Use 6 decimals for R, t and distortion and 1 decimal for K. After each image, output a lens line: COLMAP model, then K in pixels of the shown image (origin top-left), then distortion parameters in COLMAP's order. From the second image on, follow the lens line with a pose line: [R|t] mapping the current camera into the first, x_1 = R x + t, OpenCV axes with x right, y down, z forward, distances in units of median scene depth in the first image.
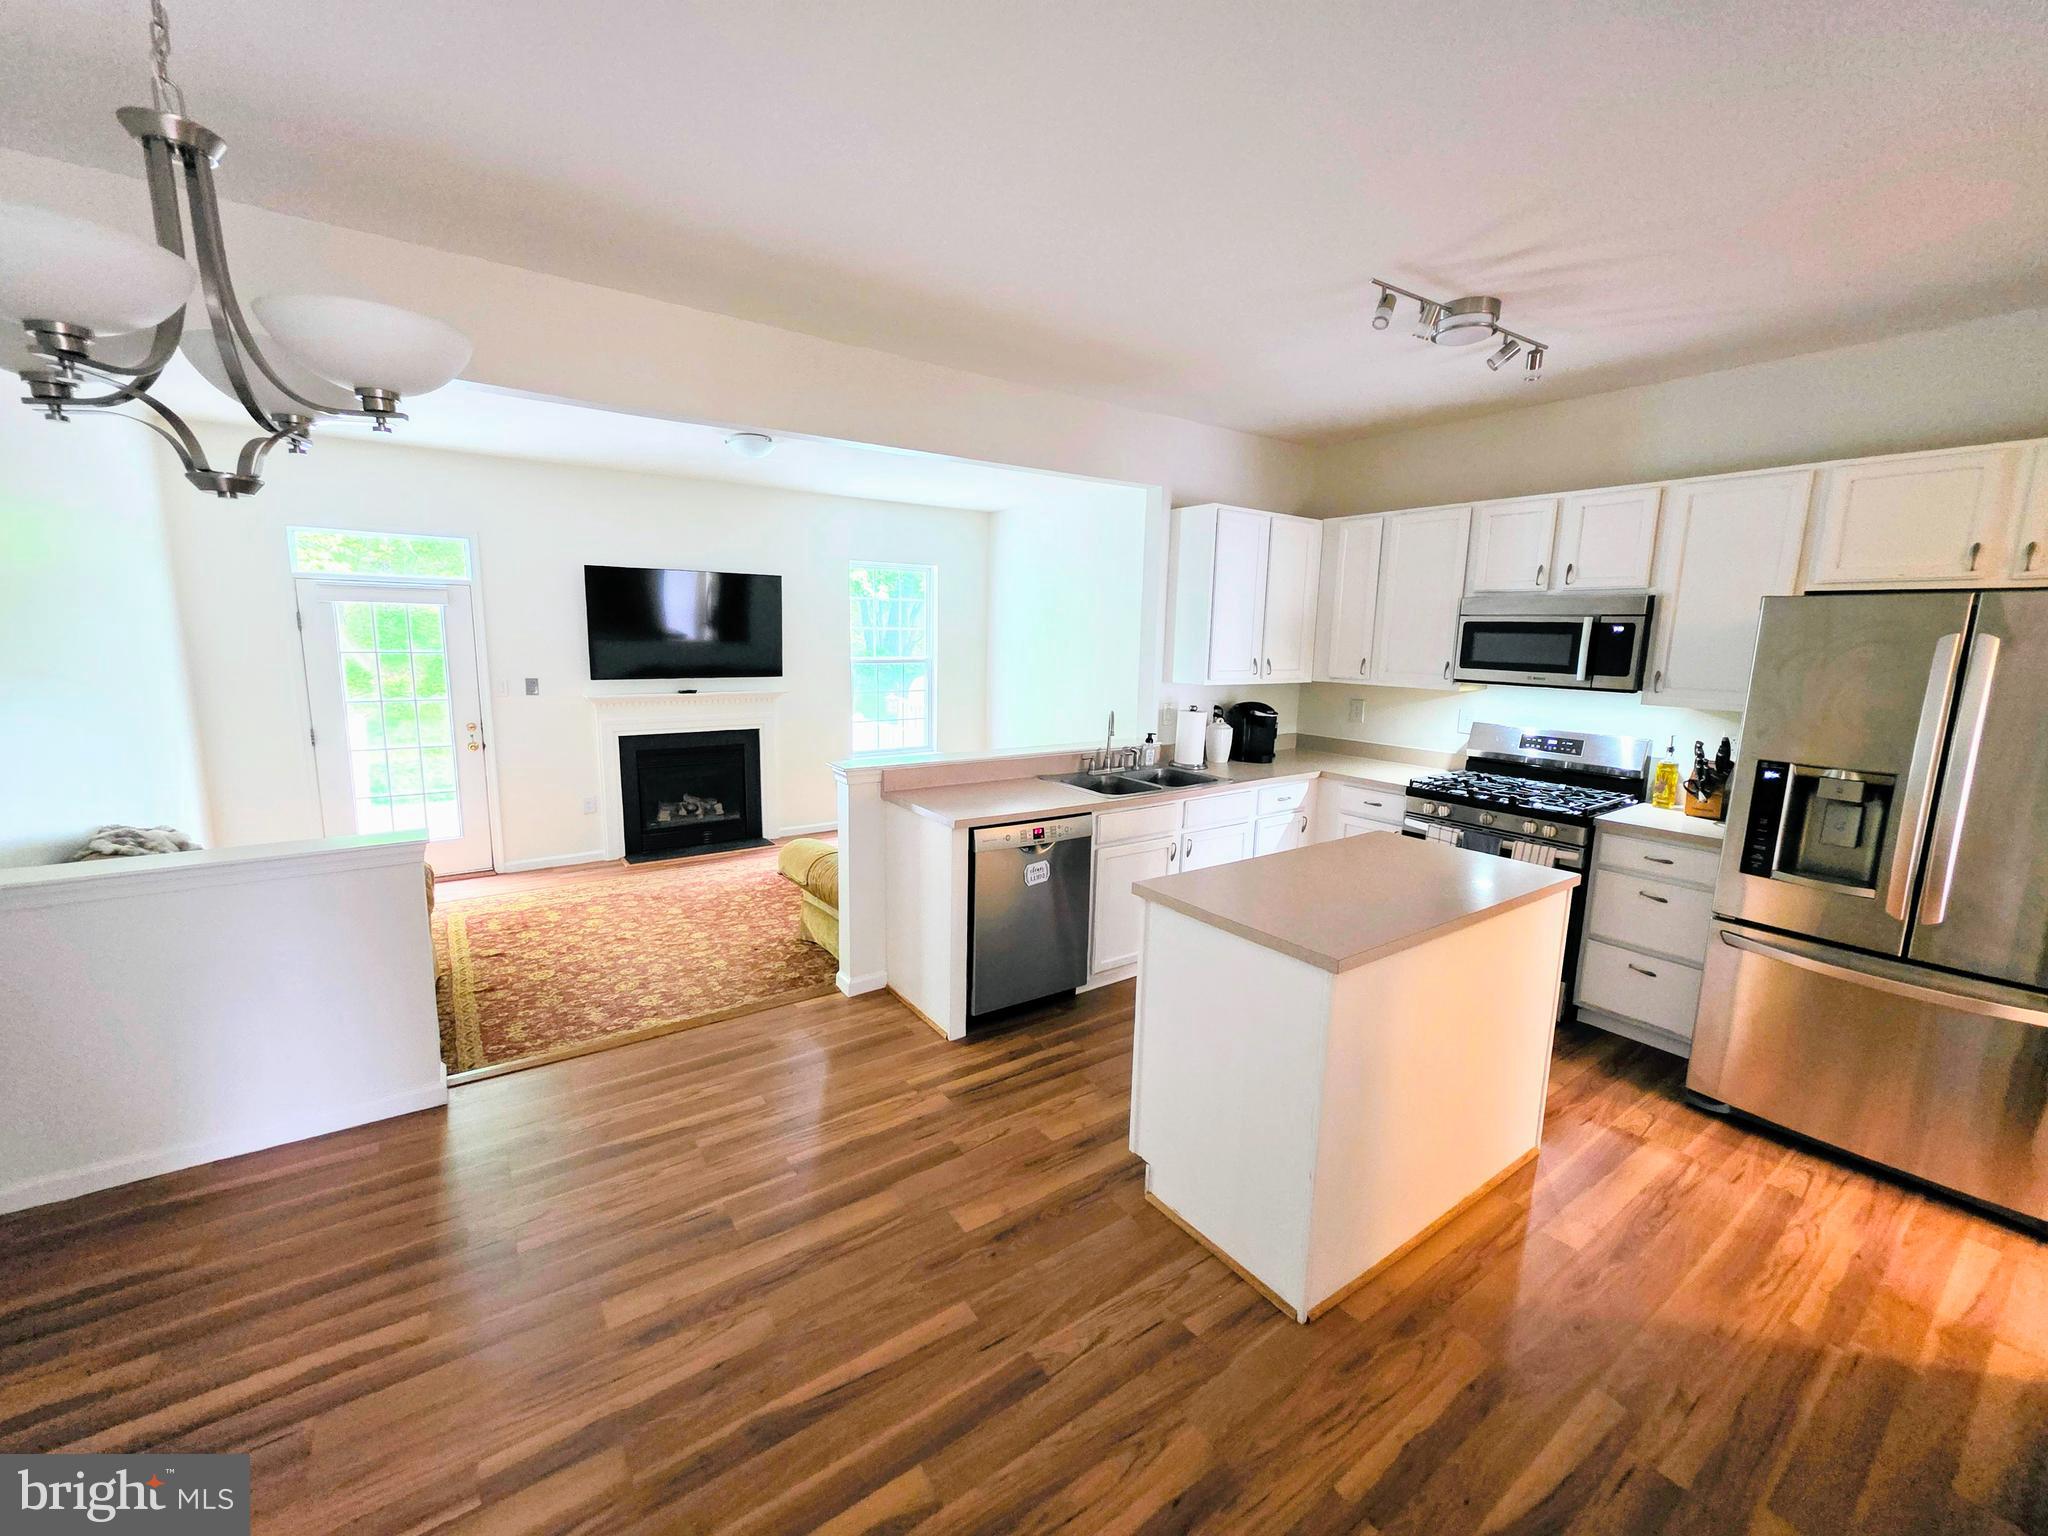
lens RADIAL K [[820.3, 0, 1022.4], [0, 820.3, 761.7], [0, 0, 1]] dist [-0.000172, 0.001339]
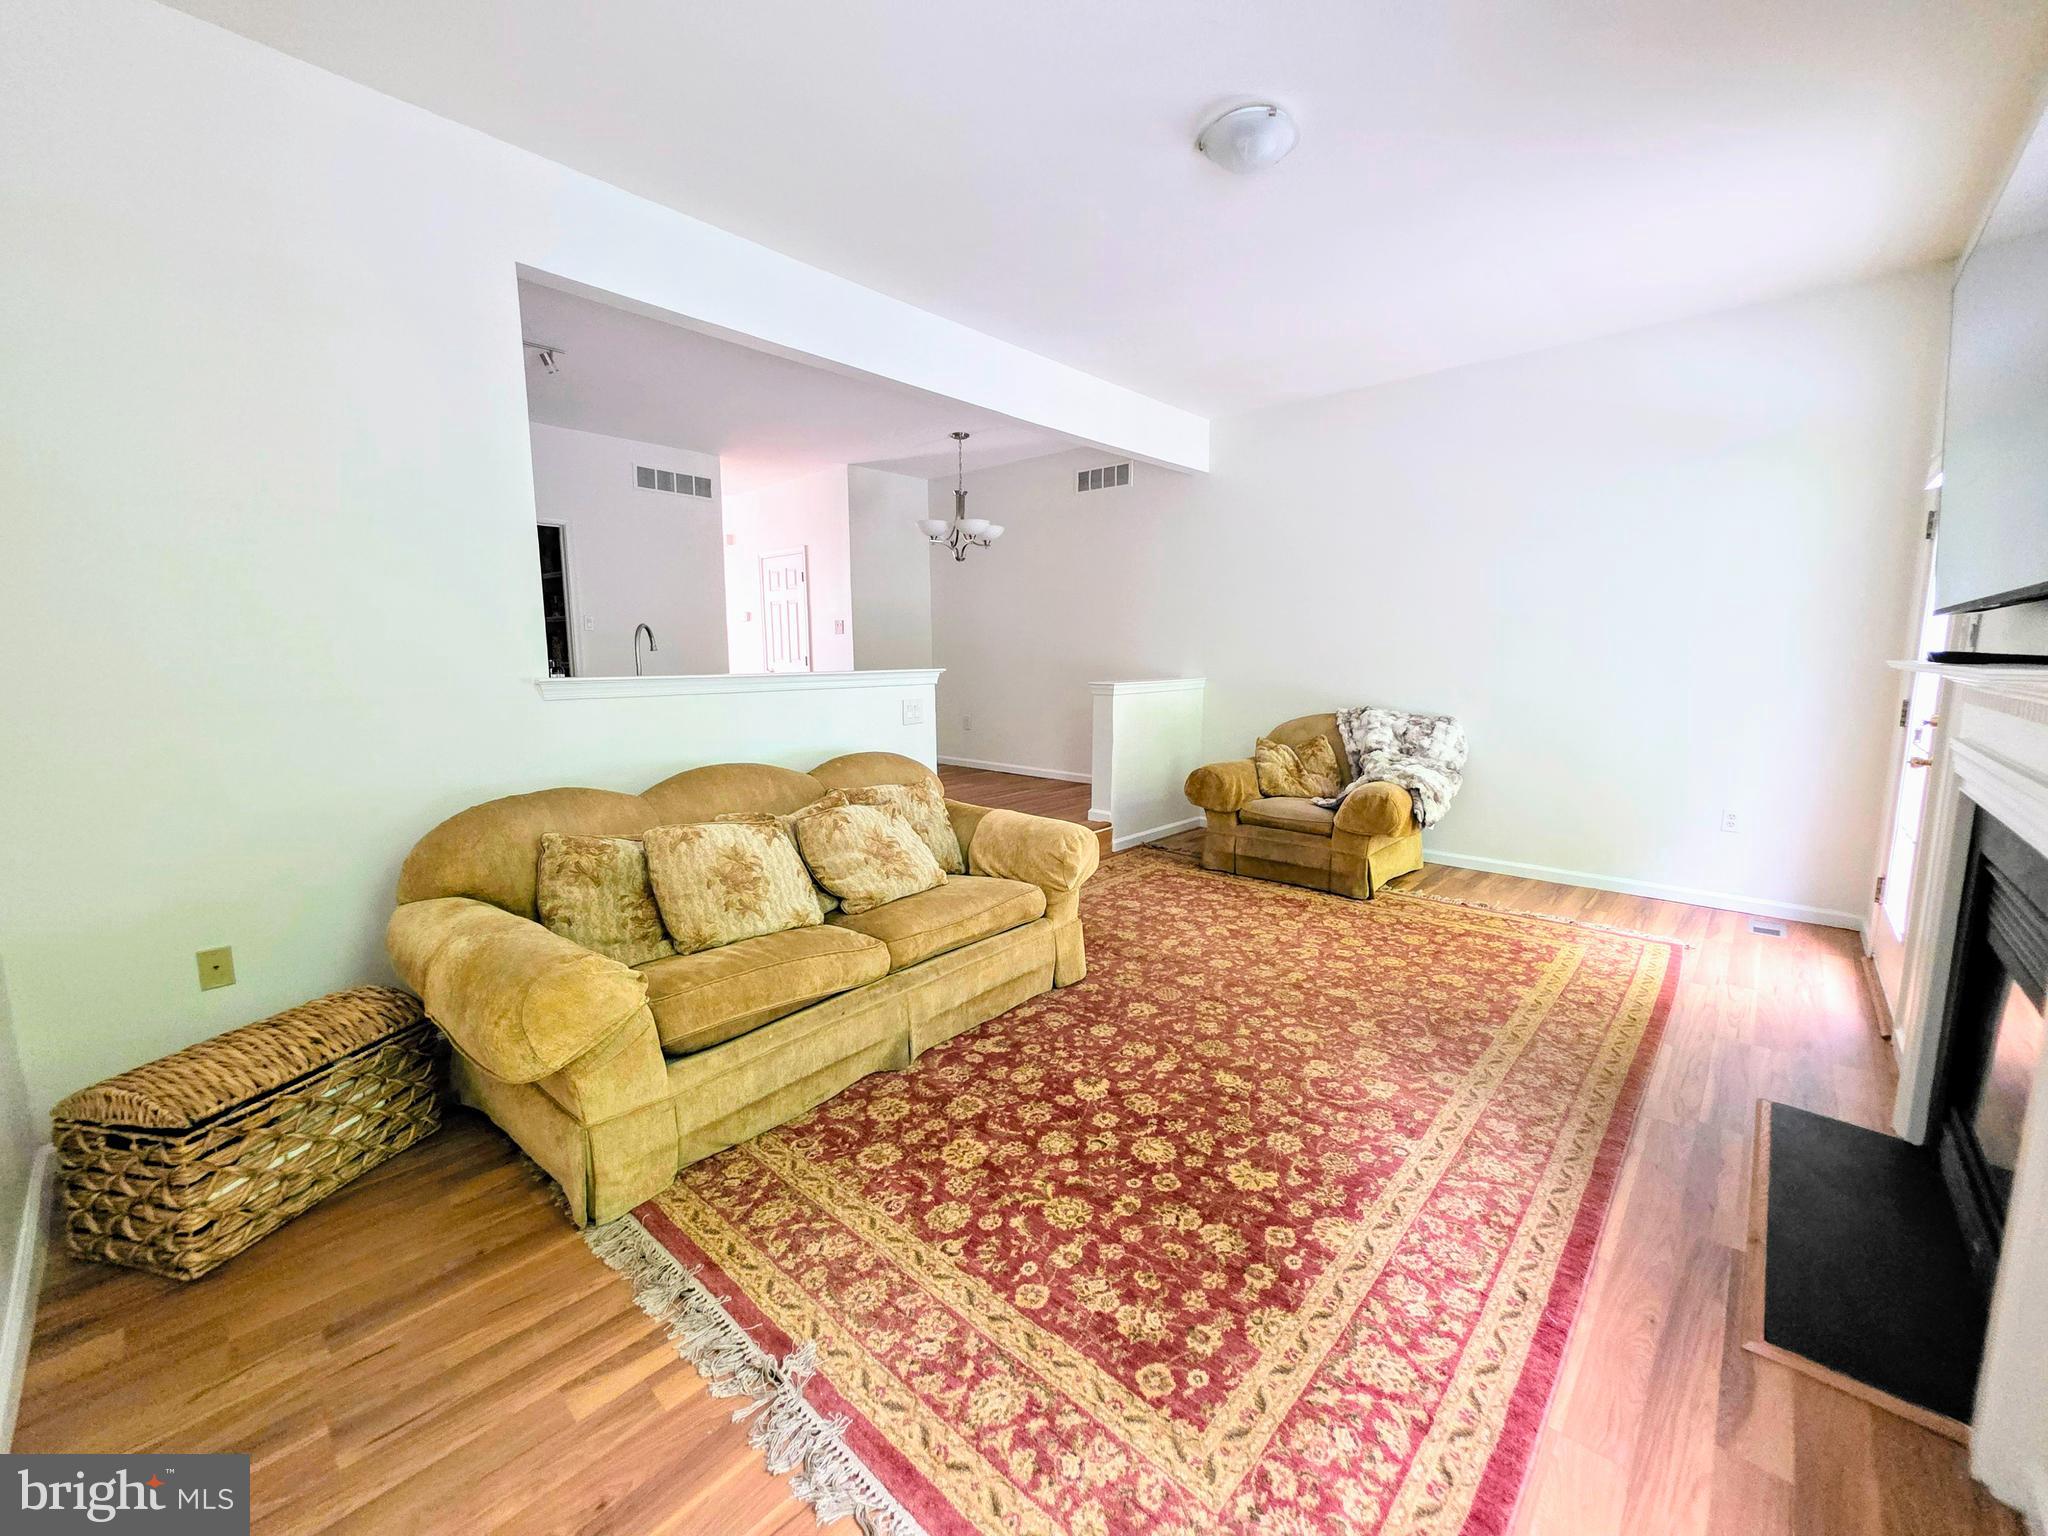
lens RADIAL K [[820.3, 0, 1022.7], [0, 820.3, 737.9], [0, 0, 1]] dist [-0.000172, 0.001339]
pose [[-0.976353, 0.006284, -0.216092, -0.072068], [-0.050188, 0.965680, 0.254841, -0.149282], [0.210277, 0.259660, -0.942529, 1.566606]]
